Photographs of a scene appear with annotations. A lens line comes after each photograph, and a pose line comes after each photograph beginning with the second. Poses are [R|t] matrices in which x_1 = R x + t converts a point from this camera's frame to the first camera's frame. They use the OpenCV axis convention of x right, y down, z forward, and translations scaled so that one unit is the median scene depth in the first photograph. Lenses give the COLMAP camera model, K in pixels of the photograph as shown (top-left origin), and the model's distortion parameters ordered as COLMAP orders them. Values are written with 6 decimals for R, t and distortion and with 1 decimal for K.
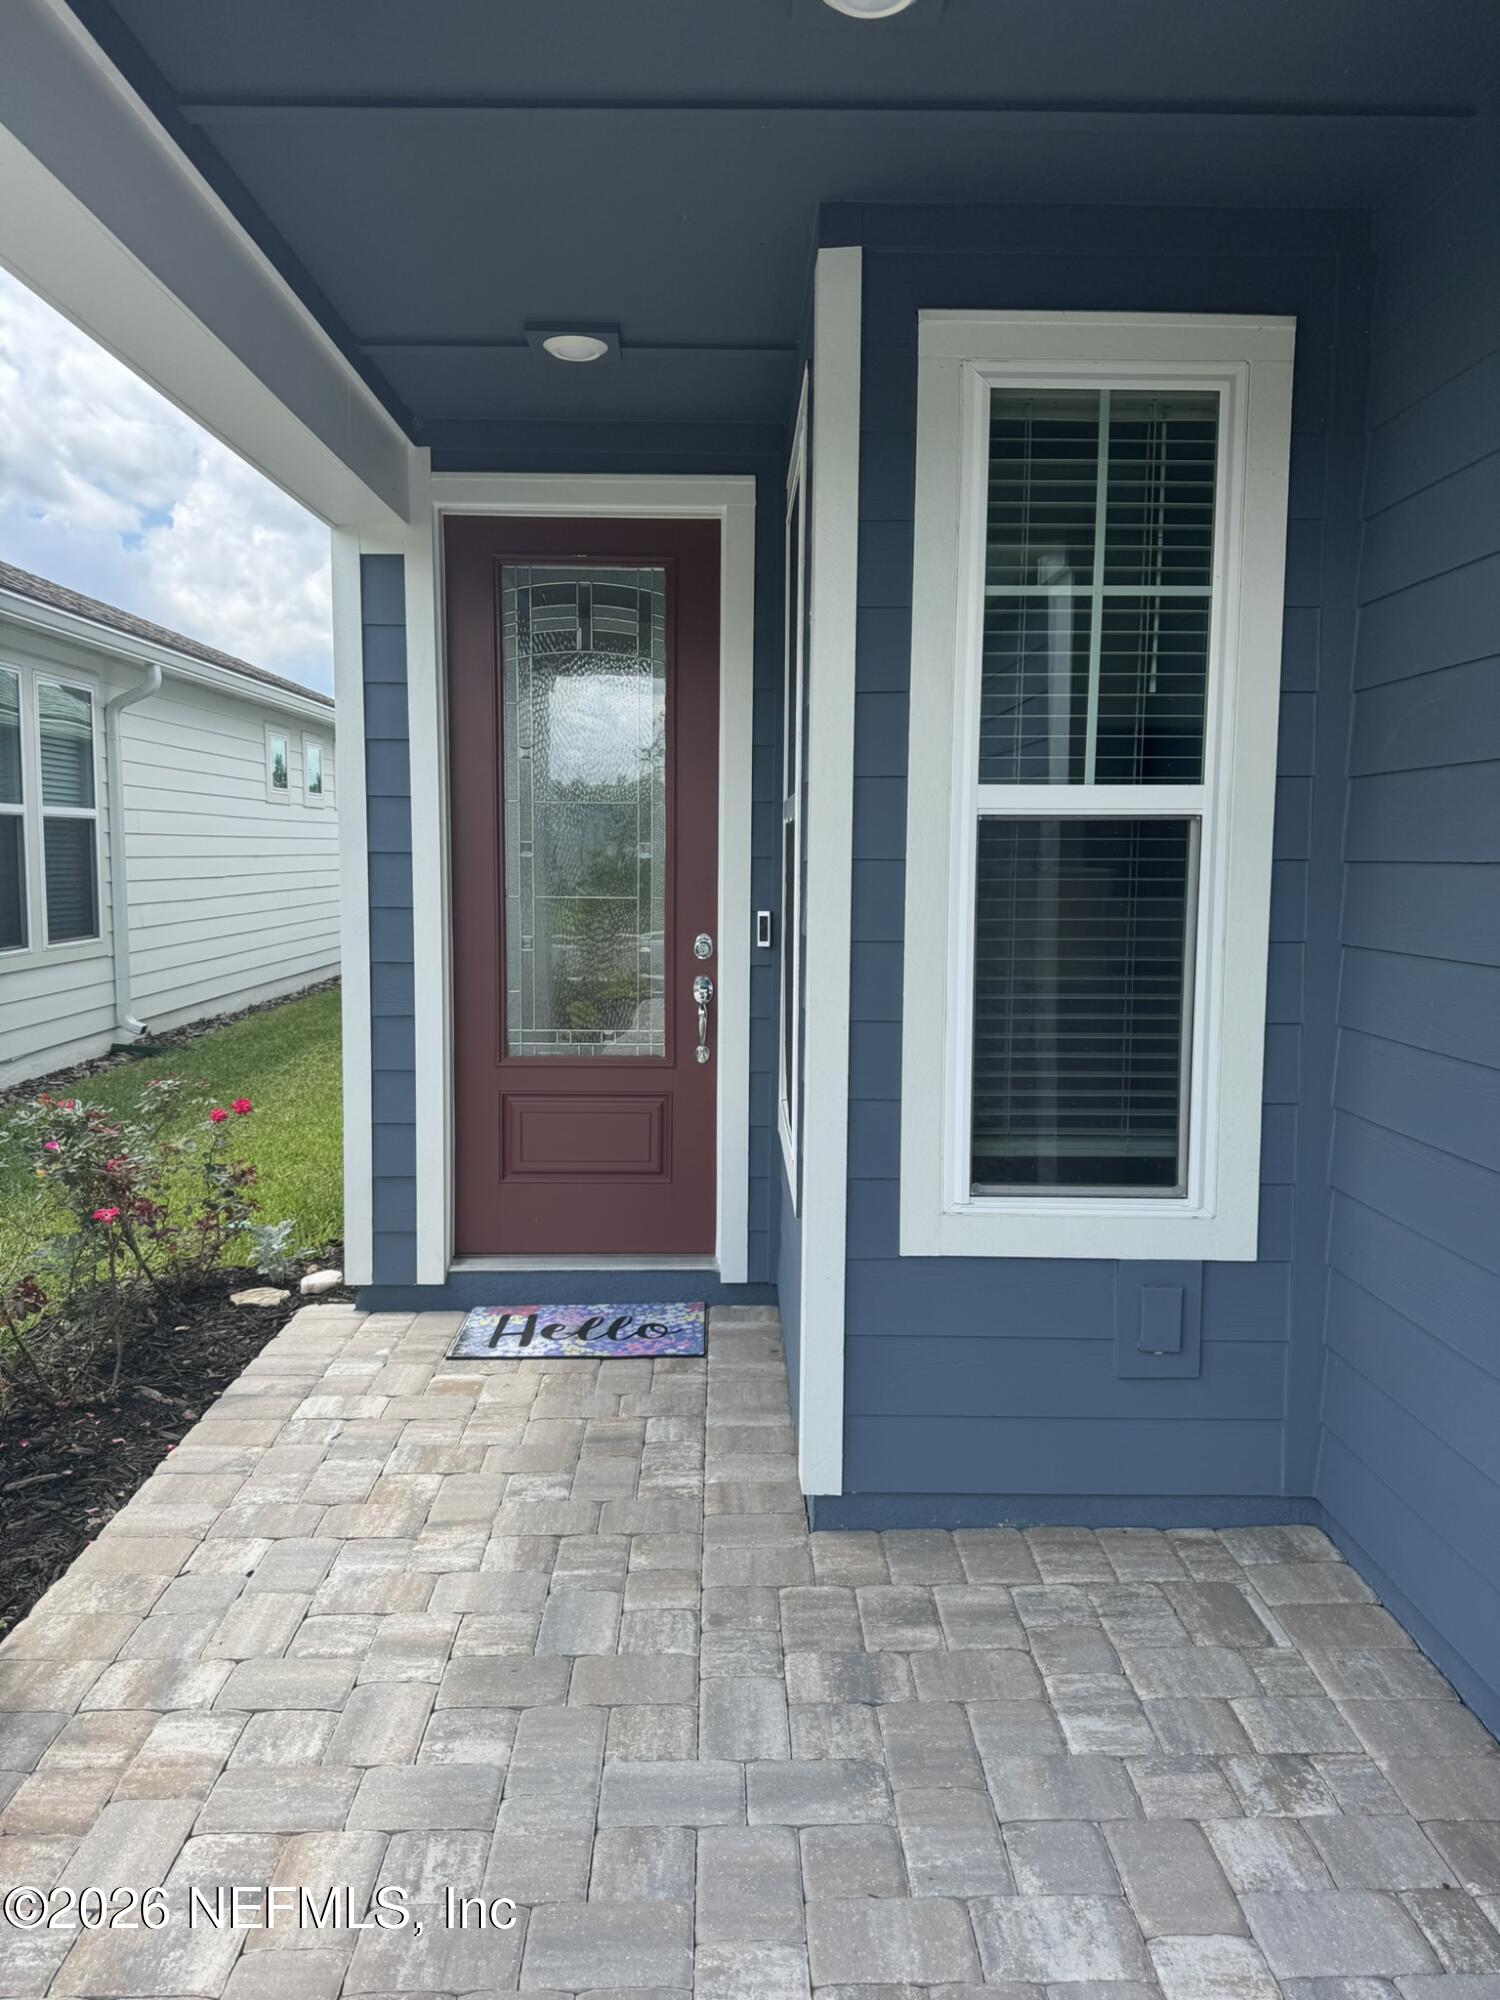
lens RADIAL K [[1411.0, 0, 748.6], [0, 1411.0, 1000.6], [0, 0, 1]] dist [0.060219, -0.076780]
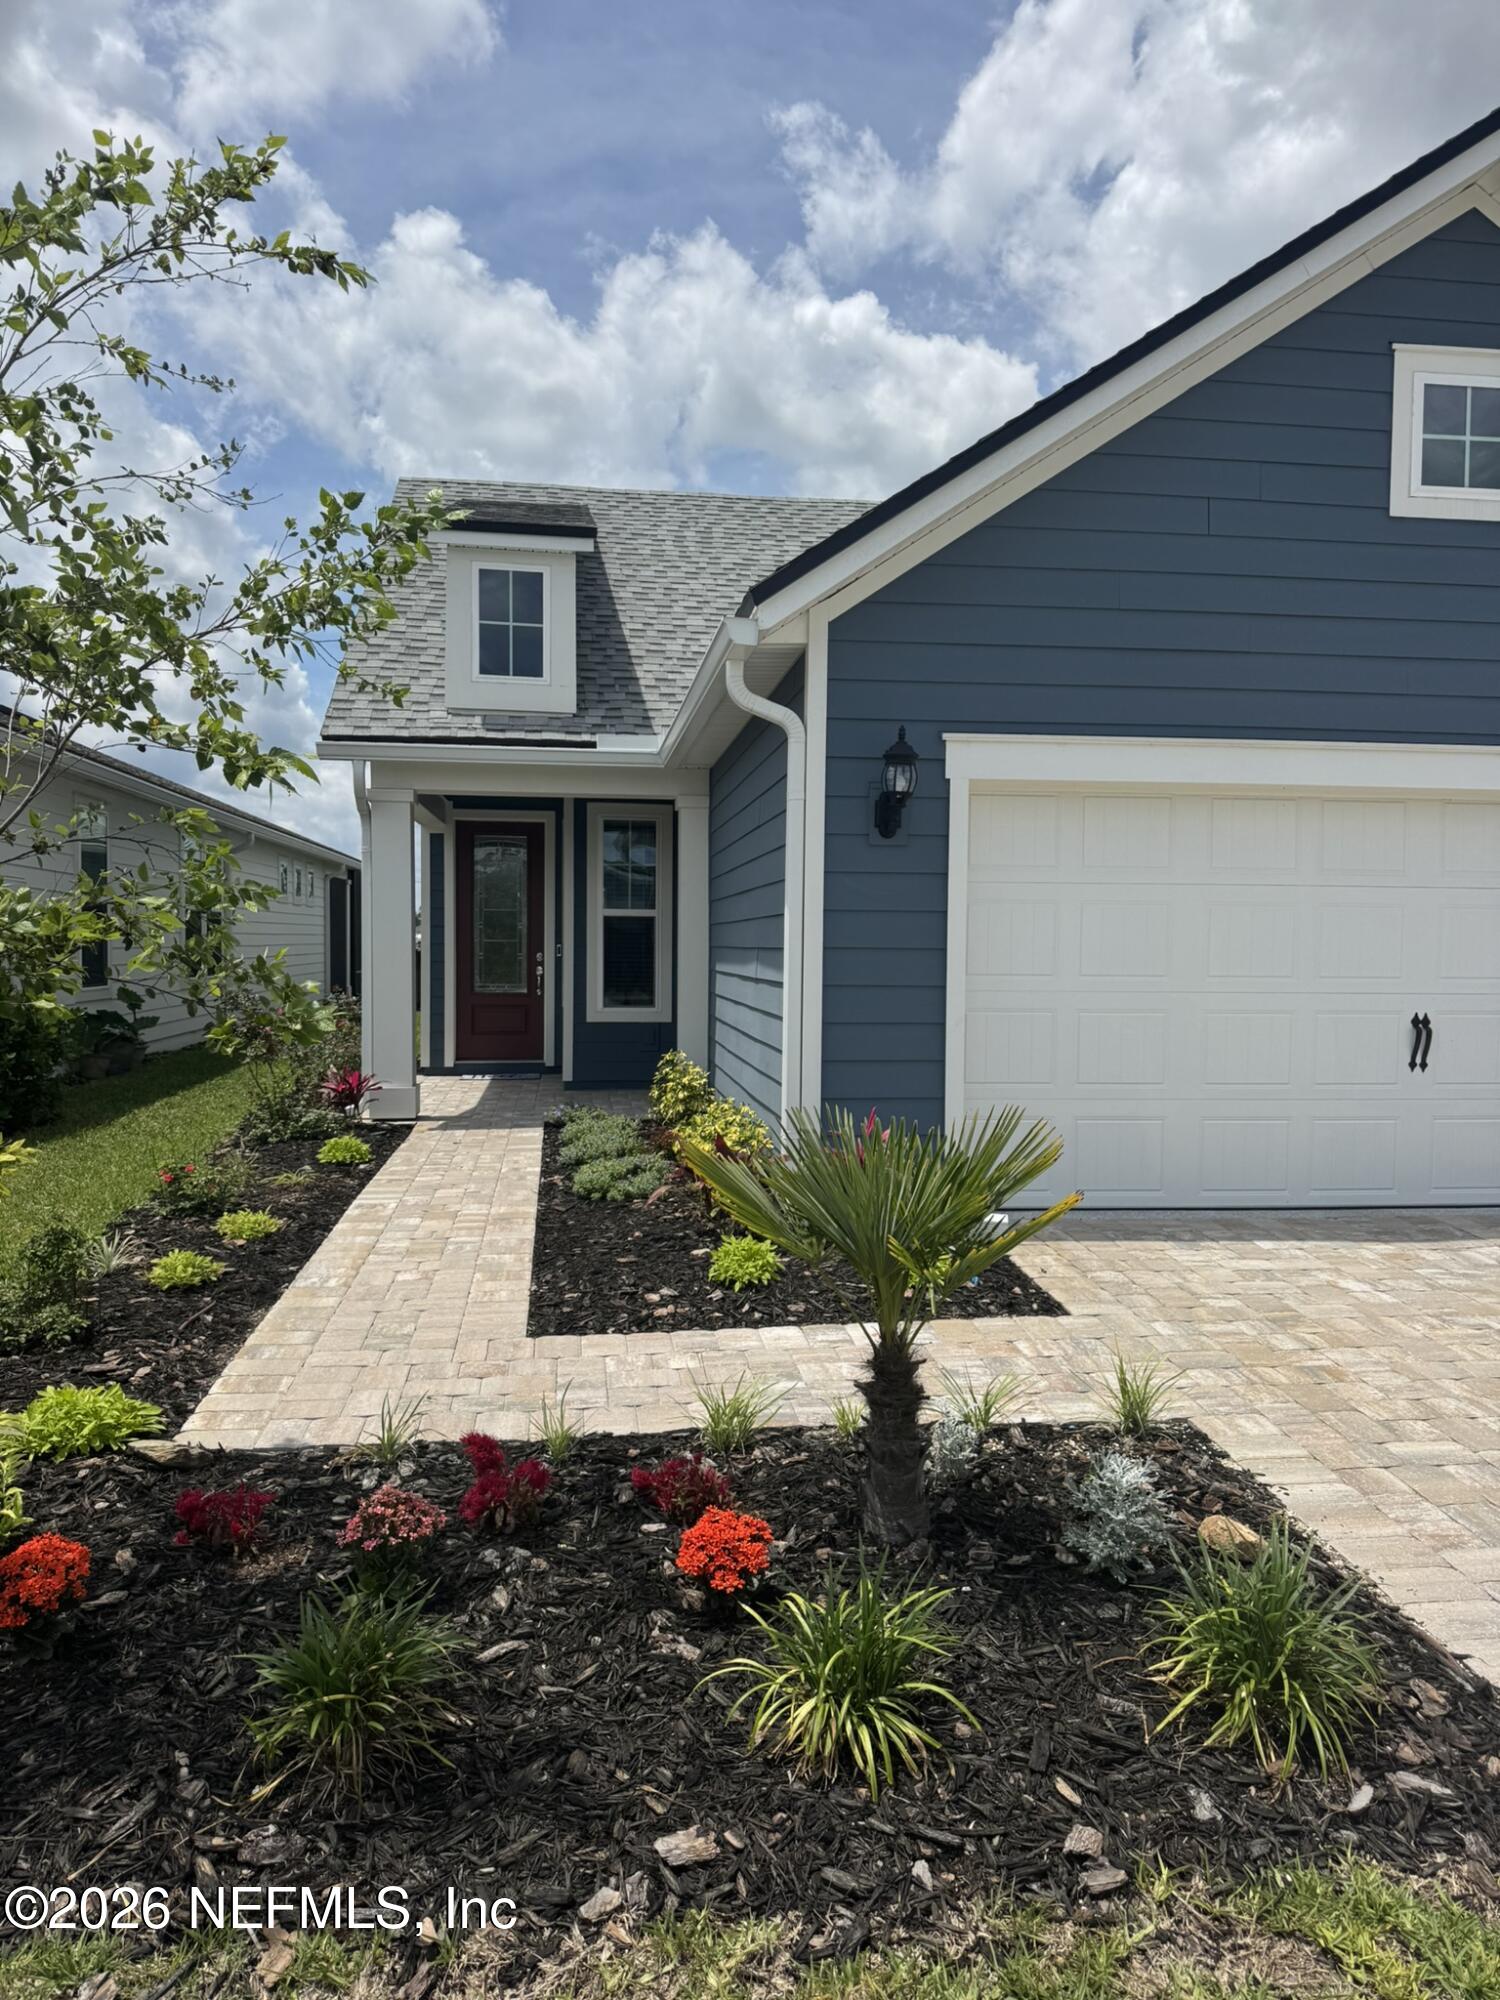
lens RADIAL K [[1411.0, 0, 743.6], [0, 1411.0, 1006.9], [0, 0, 1]] dist [0.060219, -0.076780]
pose [[0.994491, -0.003619, 0.104762, 0.088286], [0.010172, 0.998019, -0.062089, 0.266669], [-0.104330, 0.062812, 0.992557, -2.113818]]
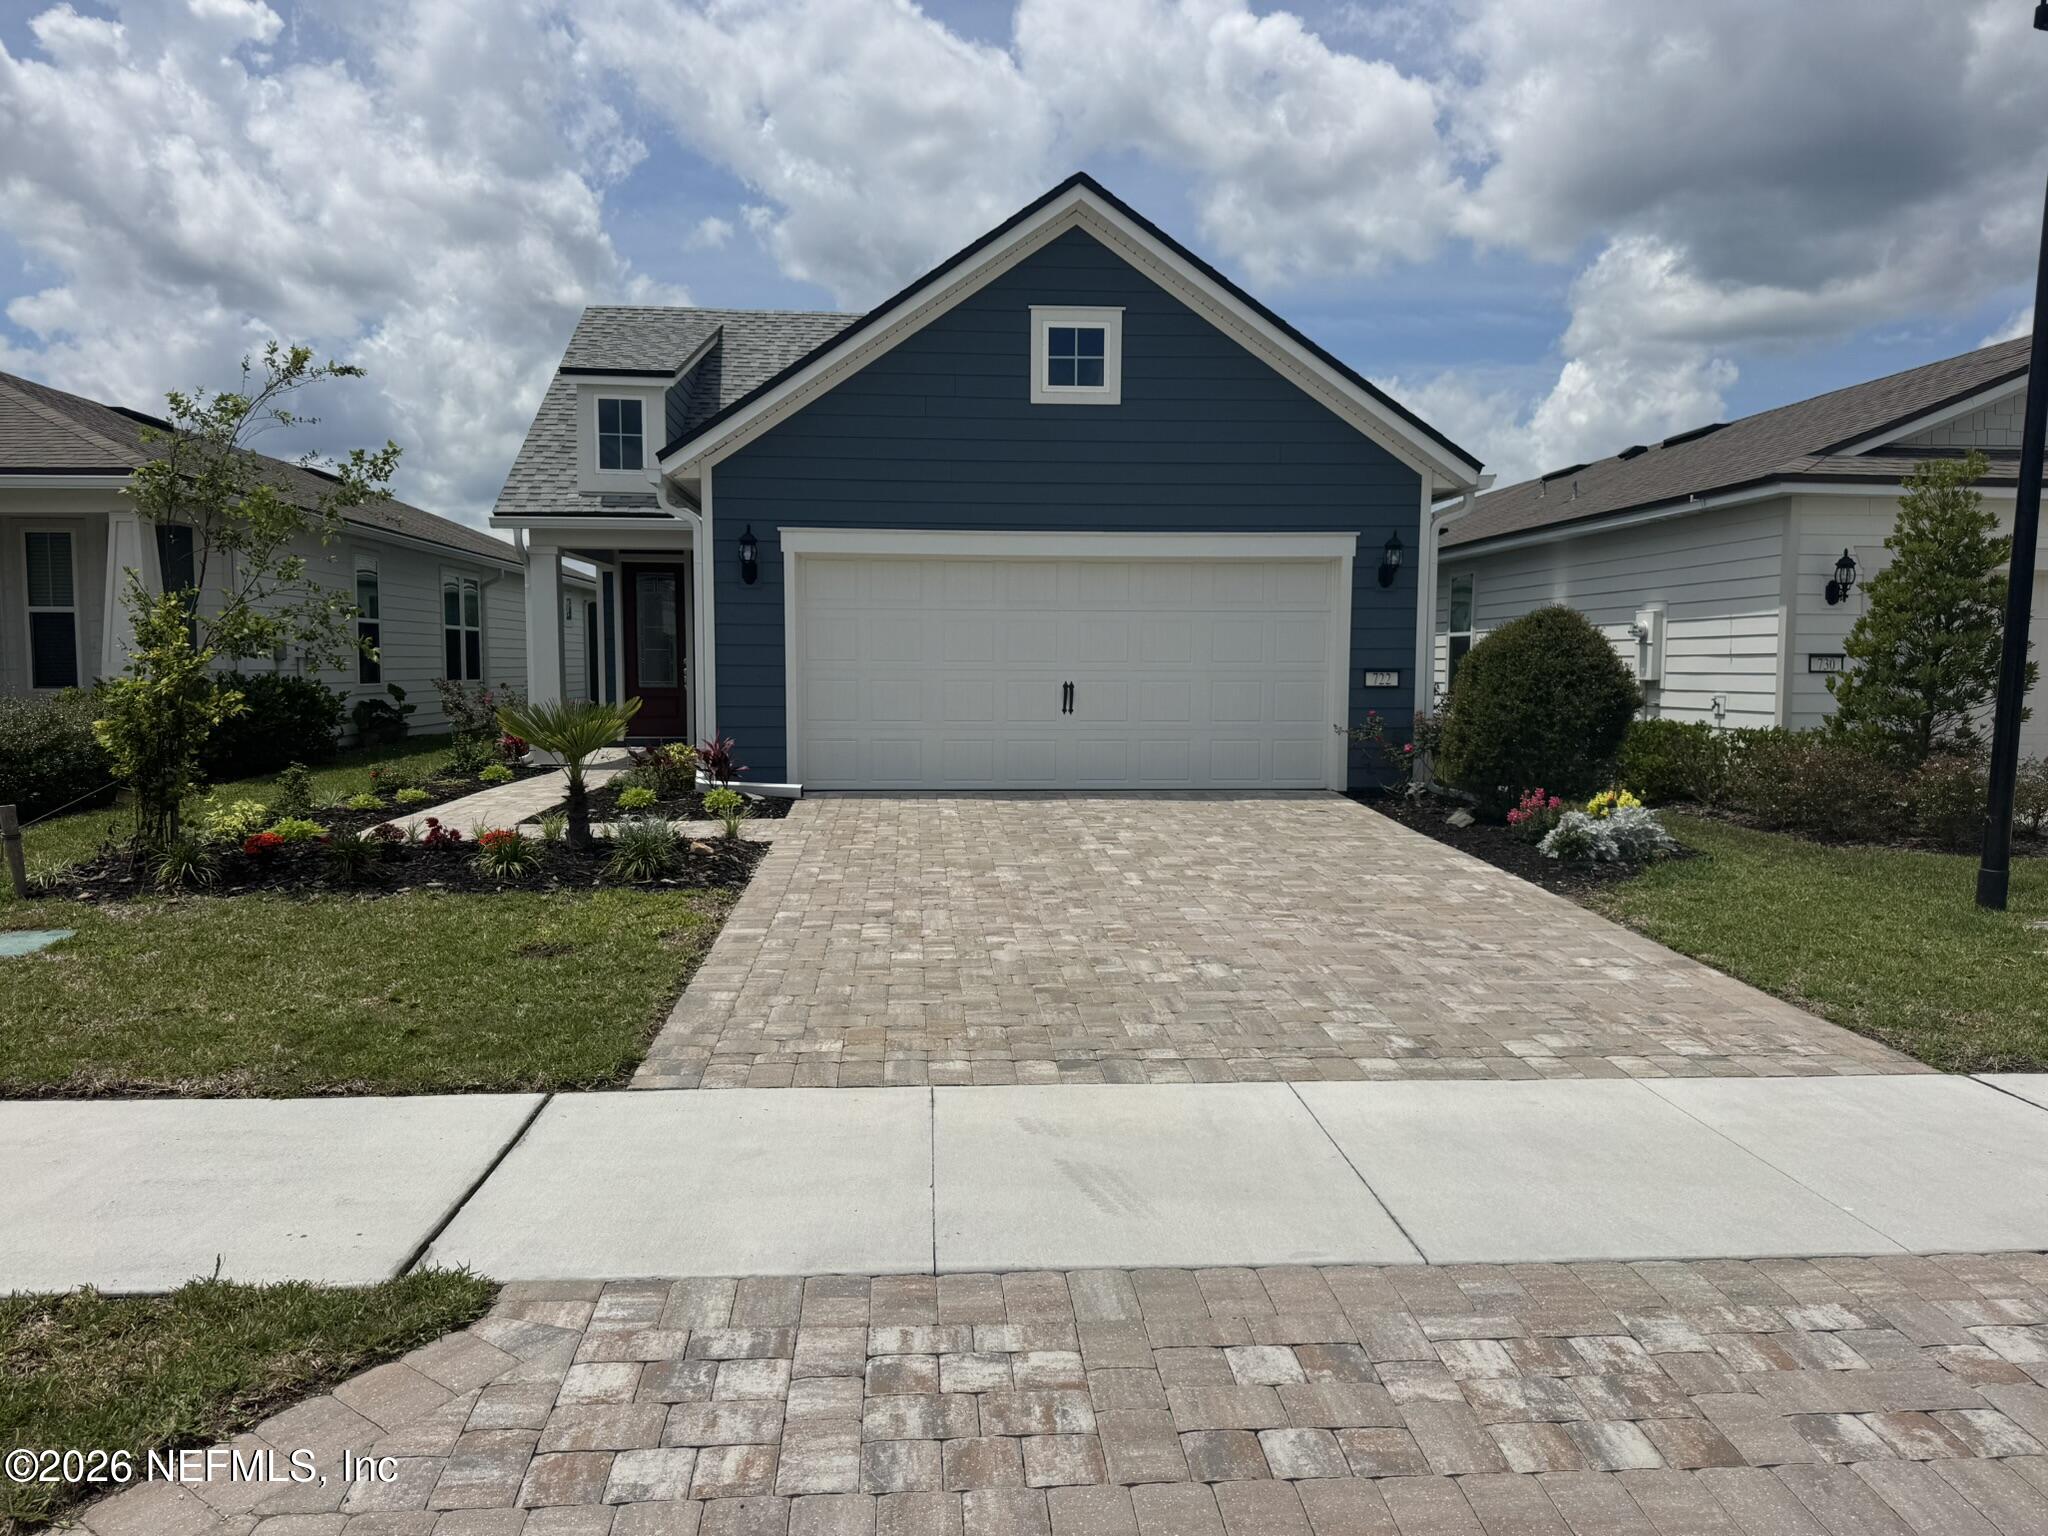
lens RADIAL K [[1444.9, 0, 1036.2], [0, 1444.9, 766.9], [0, 0, 1]] dist [0.060219, -0.076780]
pose [[0.998087, -0.009927, 0.061021, 0.760252], [0.011999, 0.999360, -0.033693, 0.443988], [-0.060647, 0.034361, 0.997568, -3.431481]]
